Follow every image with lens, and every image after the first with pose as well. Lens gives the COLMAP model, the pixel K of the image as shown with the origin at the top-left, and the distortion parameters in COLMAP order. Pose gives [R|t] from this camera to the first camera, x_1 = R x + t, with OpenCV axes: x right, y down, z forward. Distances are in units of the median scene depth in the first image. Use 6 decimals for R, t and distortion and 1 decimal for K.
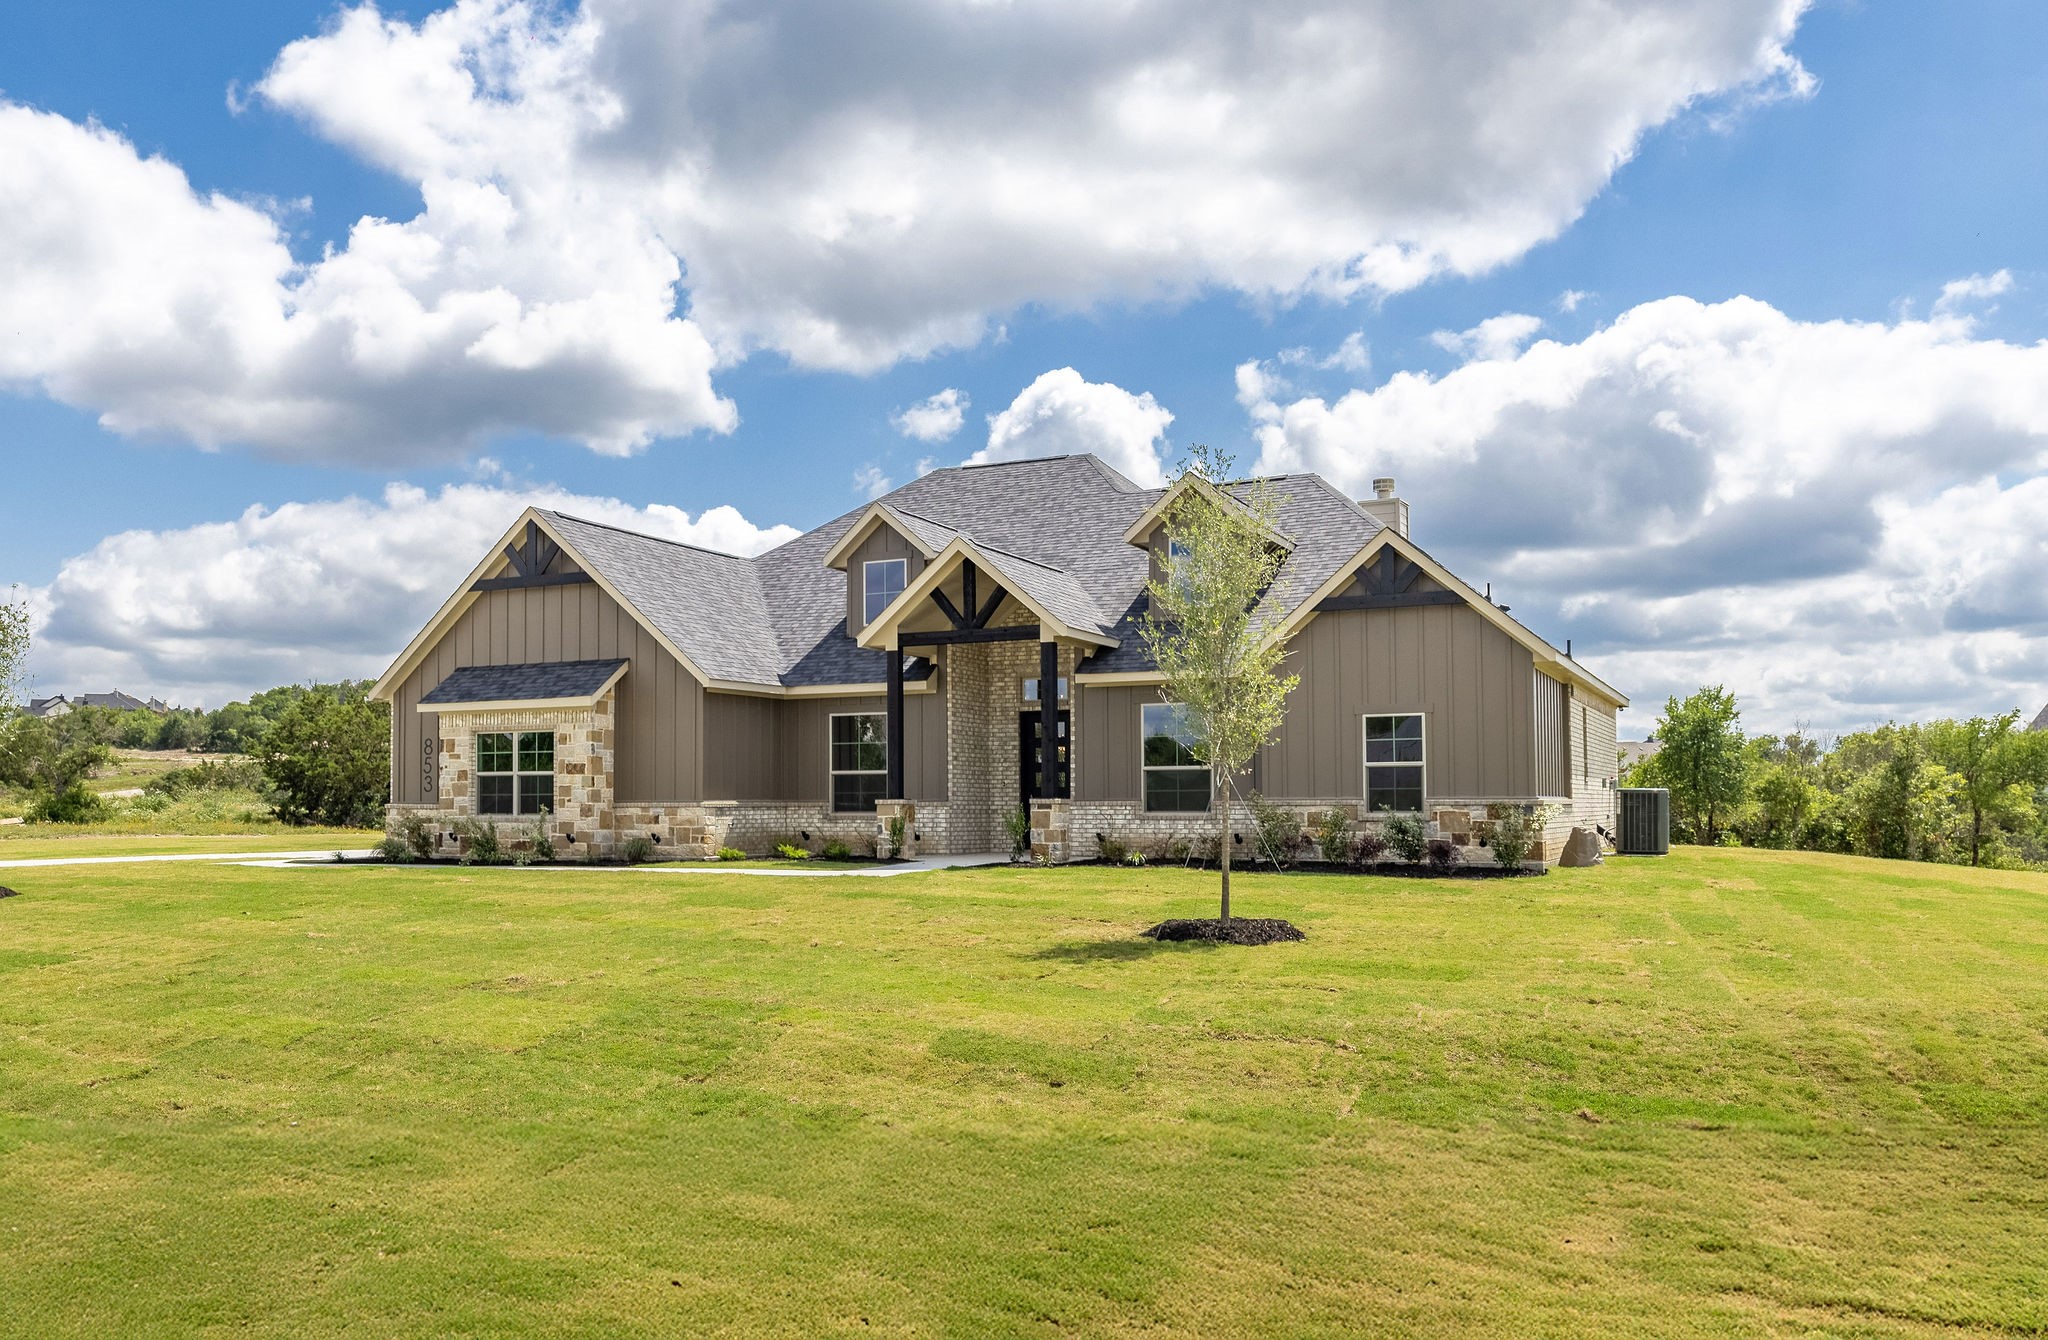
lens RADIAL K [[1599.1, 0, 1024.0], [0, 1599.1, 670.0], [0, 0, 1]] dist [-0.000930, -0.000088]
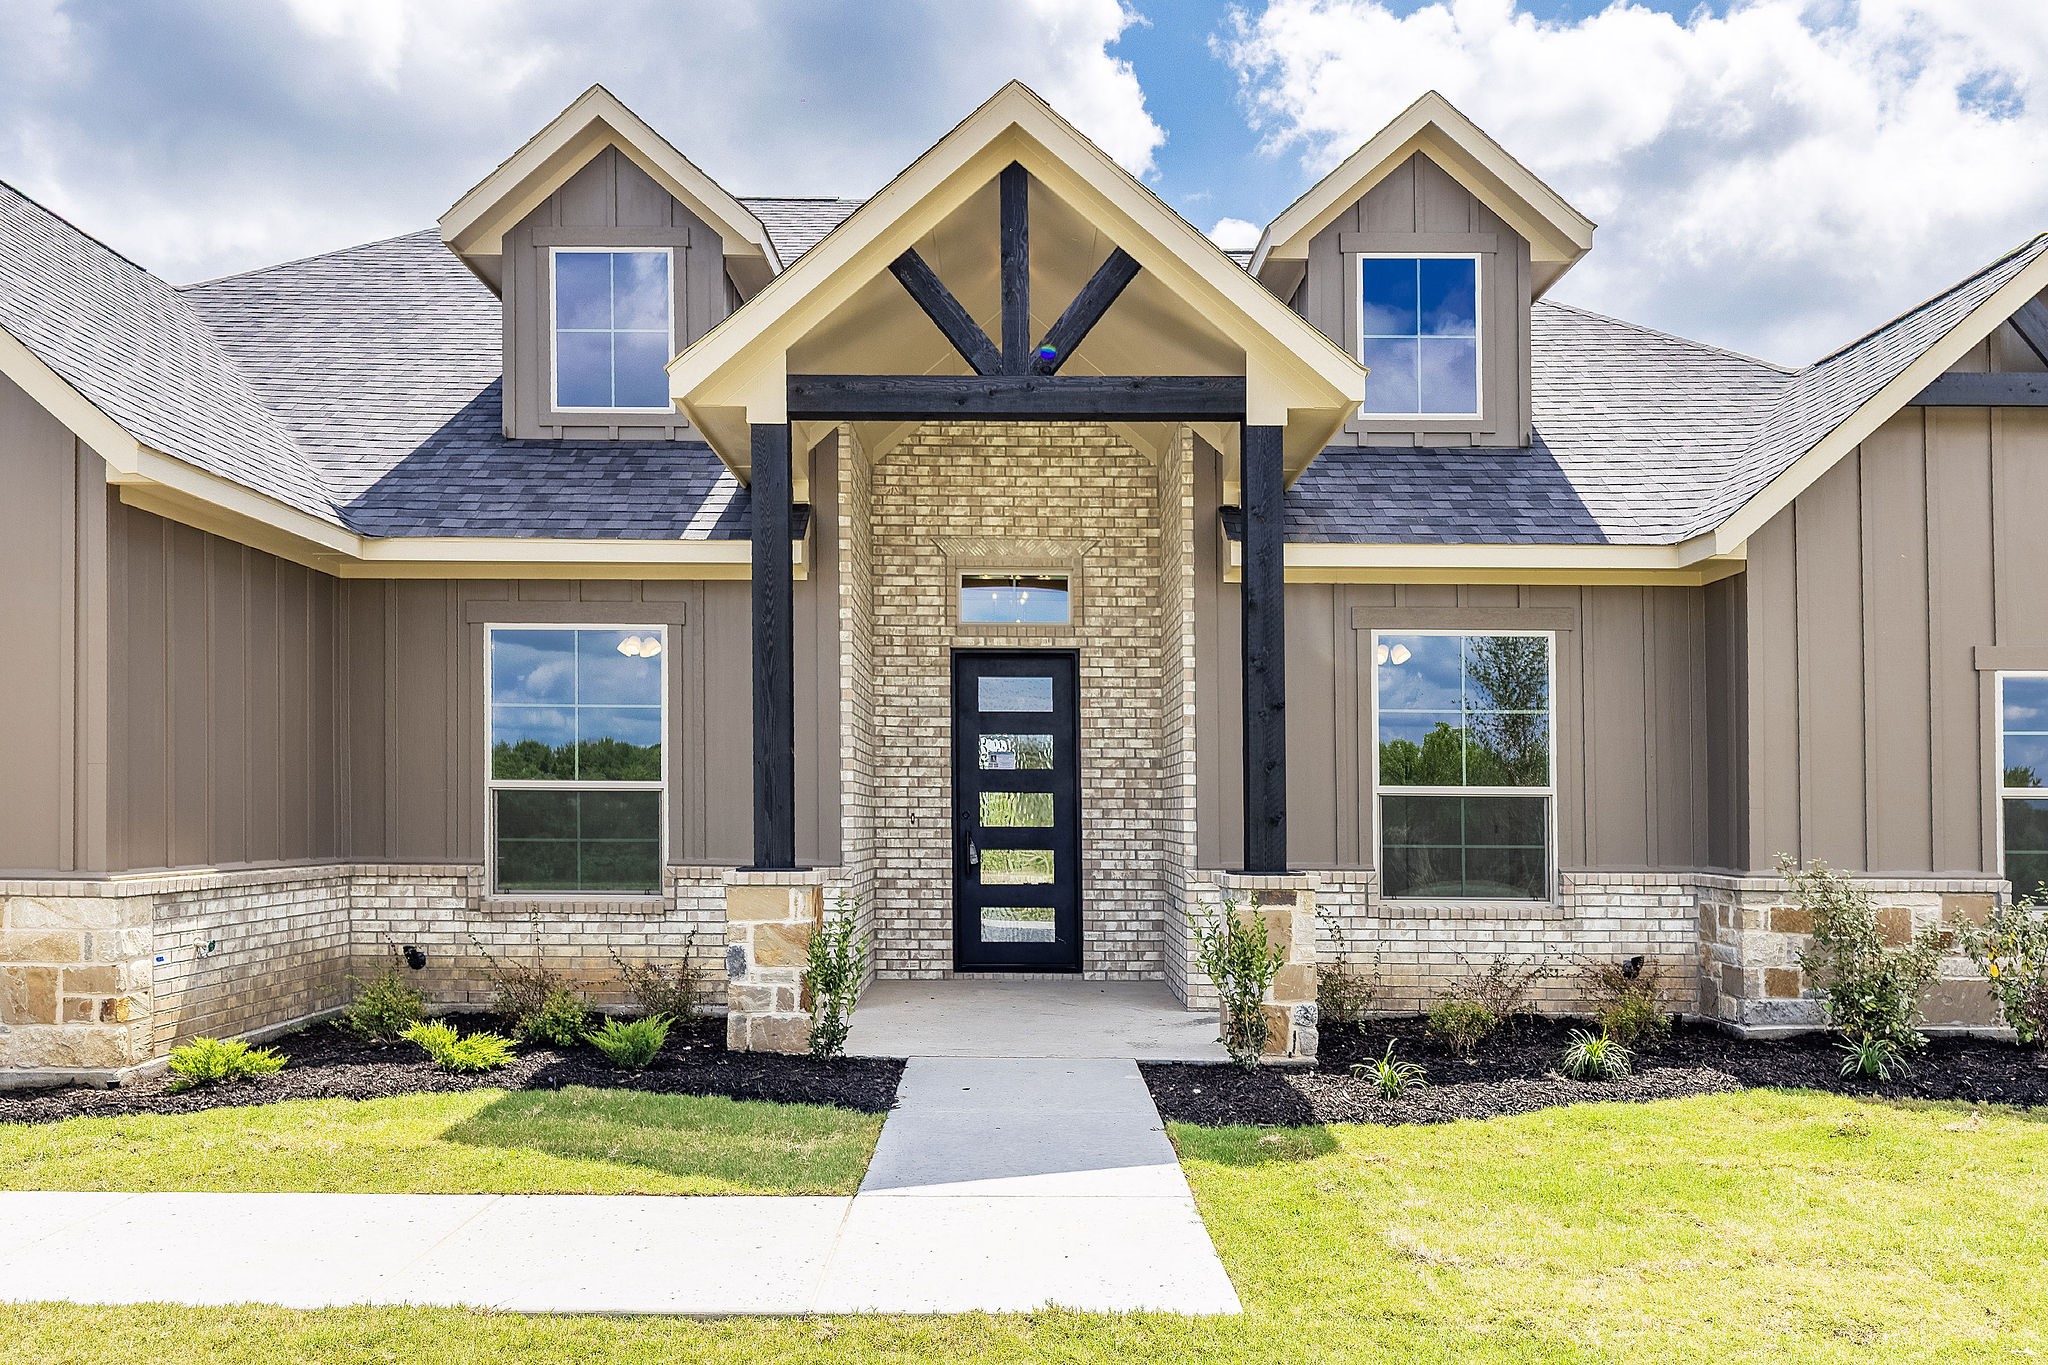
lens RADIAL K [[1511.0, 0, 1024.2], [0, 1511.0, 802.1], [0, 0, 1]] dist [-0.000820, -0.002202]
pose [[0.914615, 0.014615, 0.404062, -0.152227], [-0.045052, 0.996807, 0.065922, 0.041097], [-0.401809, -0.078497, 0.912353, 0.652380]]
